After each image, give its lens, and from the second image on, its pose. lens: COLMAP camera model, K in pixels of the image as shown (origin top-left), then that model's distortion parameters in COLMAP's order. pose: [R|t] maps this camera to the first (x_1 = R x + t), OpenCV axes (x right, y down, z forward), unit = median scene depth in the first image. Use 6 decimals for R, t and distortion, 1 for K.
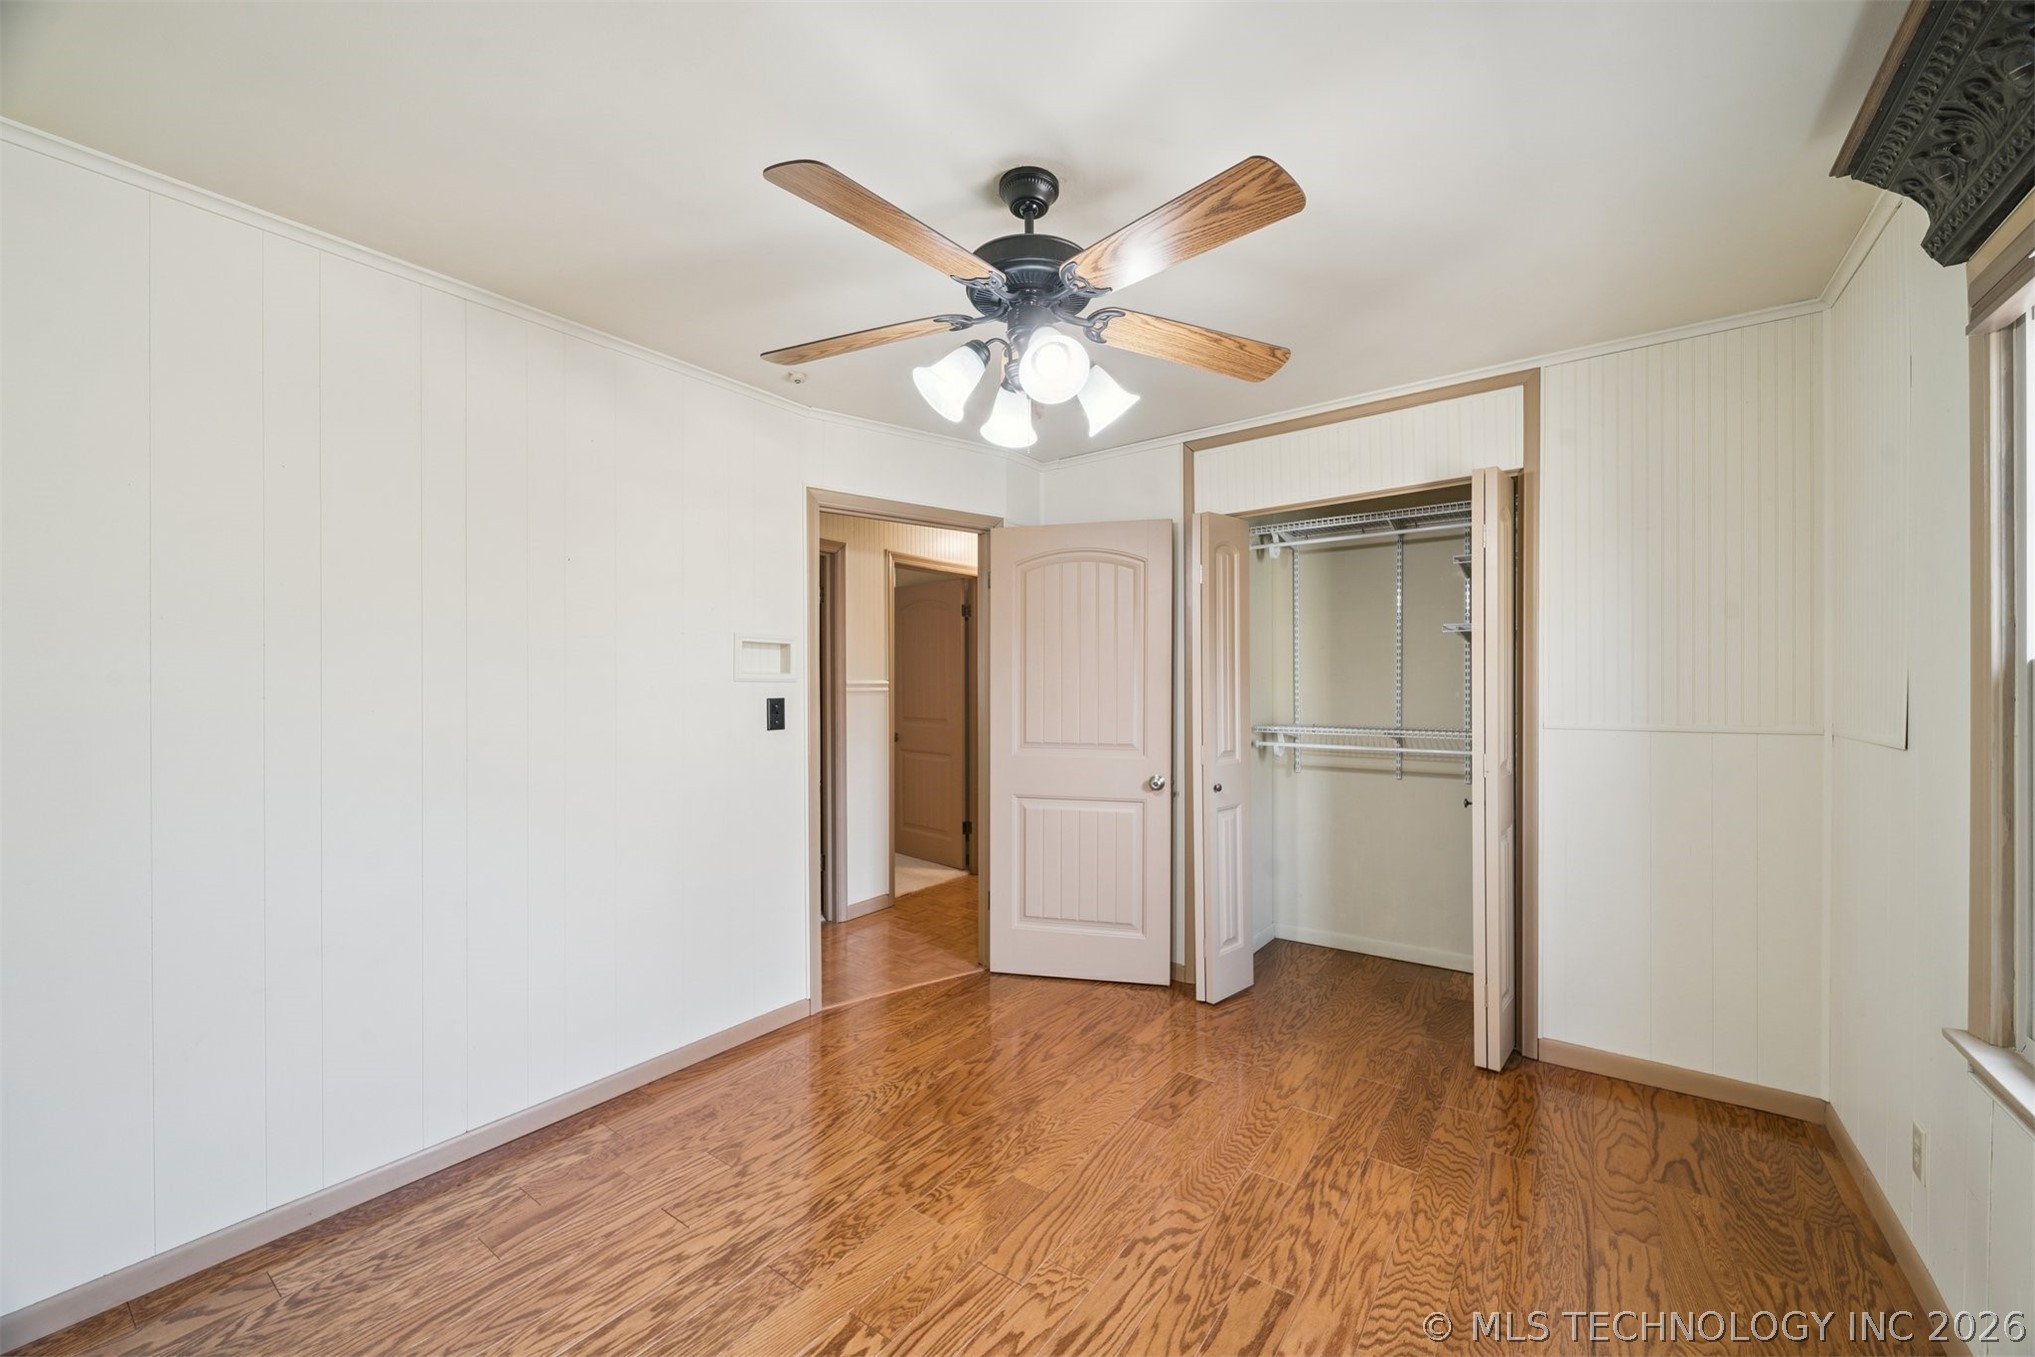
lens RADIAL K [[782.2, 0, 1015.5], [0, 782.2, 682.2], [0, 0, 1]] dist [0.000648, -0.000747]
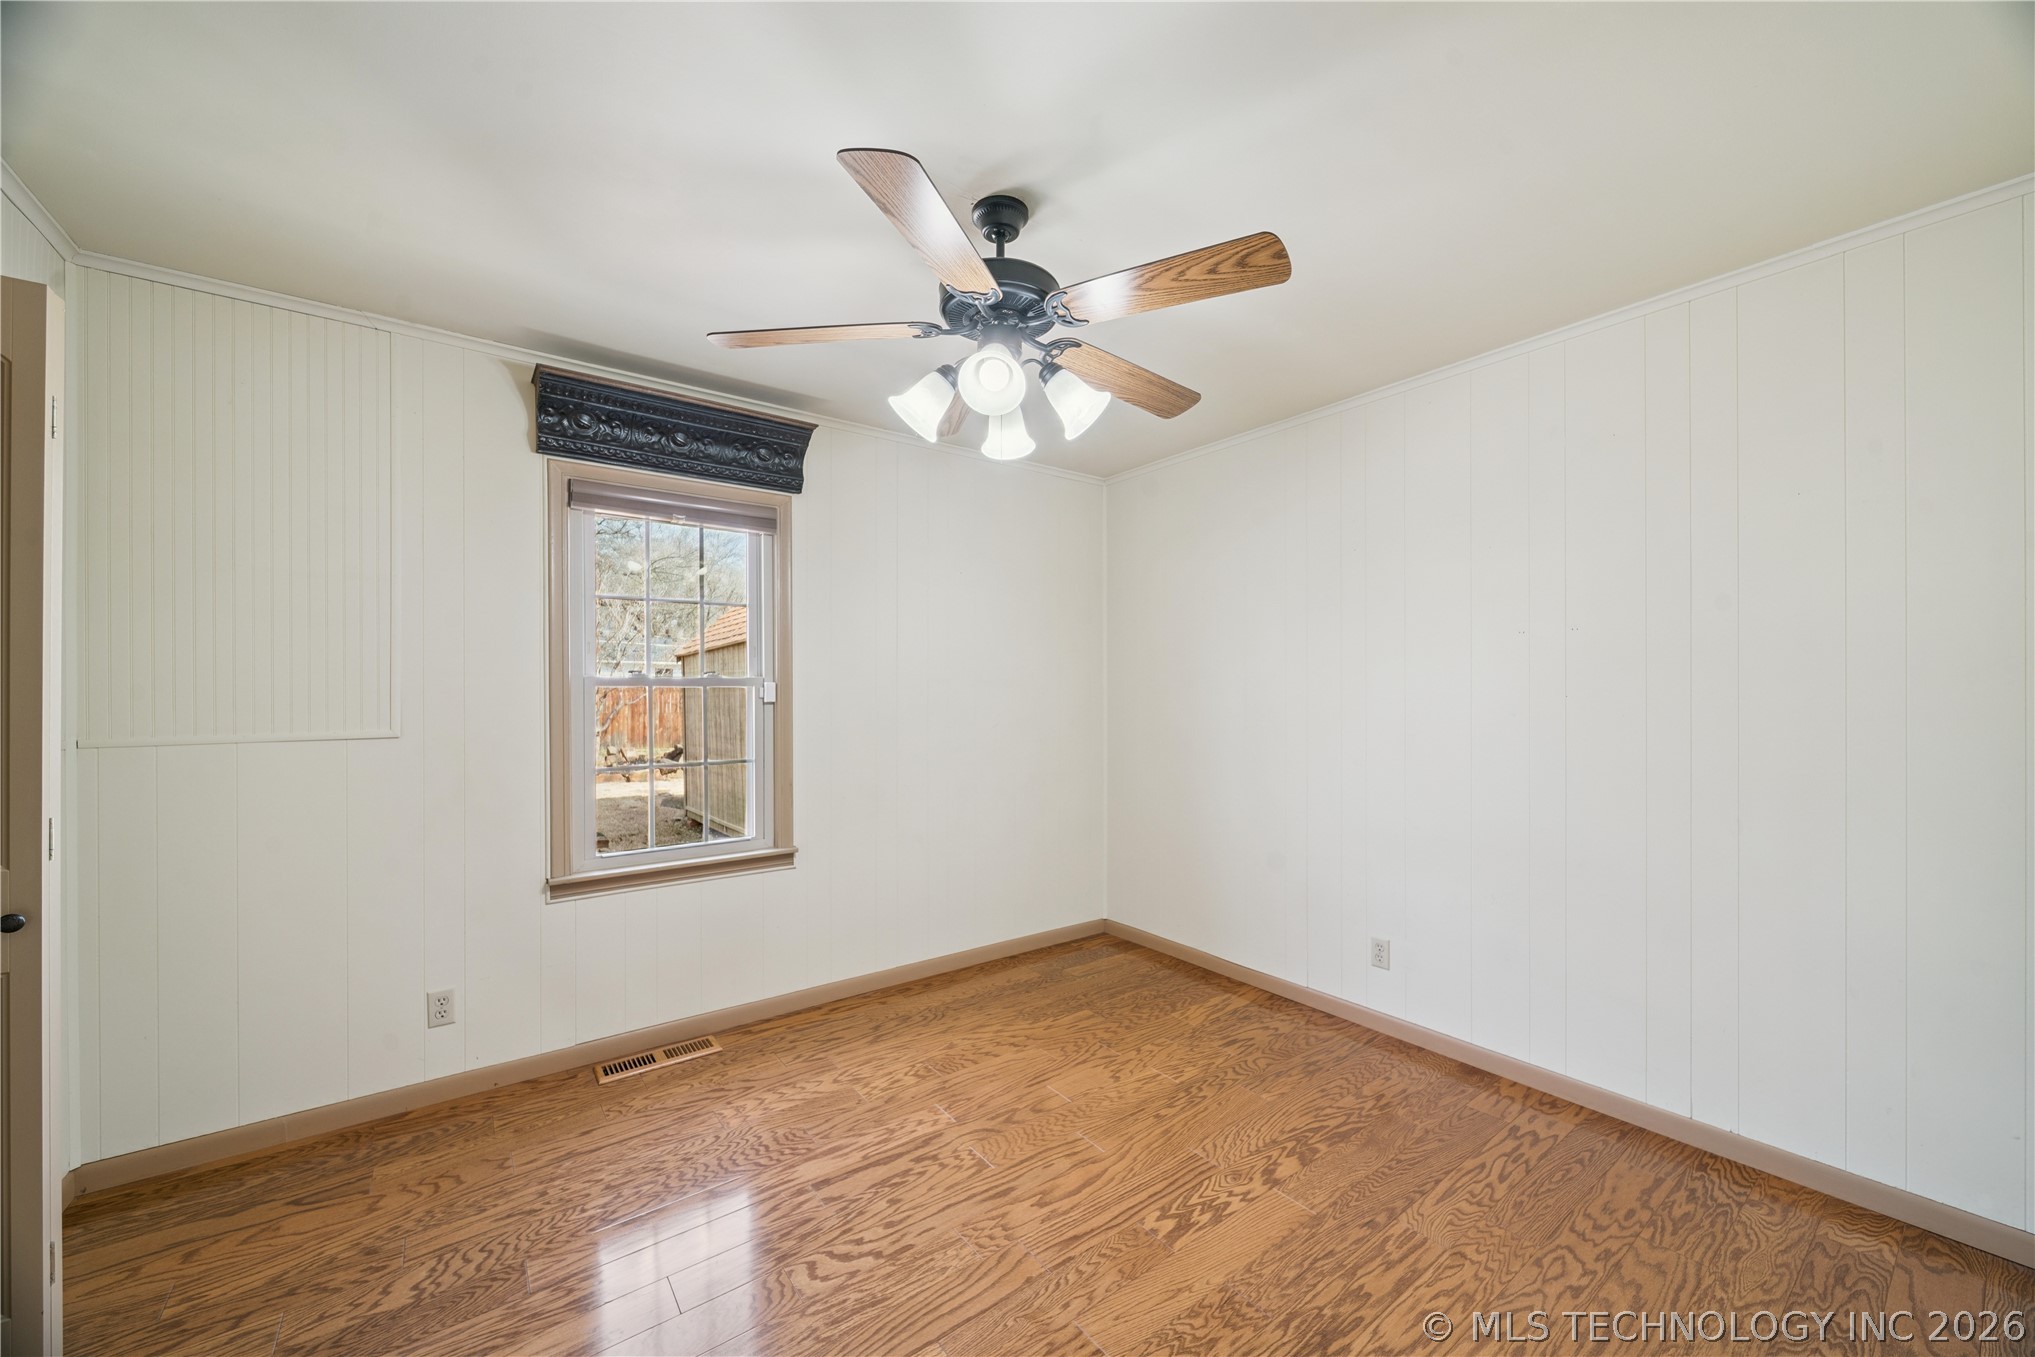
lens RADIAL K [[782.2, 0, 1020.7], [0, 782.2, 683.7], [0, 0, 1]] dist [0.000648, -0.000747]
pose [[-0.956146, 0.007412, 0.292796, -0.313042], [0.006445, 0.999970, -0.004265, 0.002191], [-0.292819, -0.002191, -0.956165, 1.991077]]
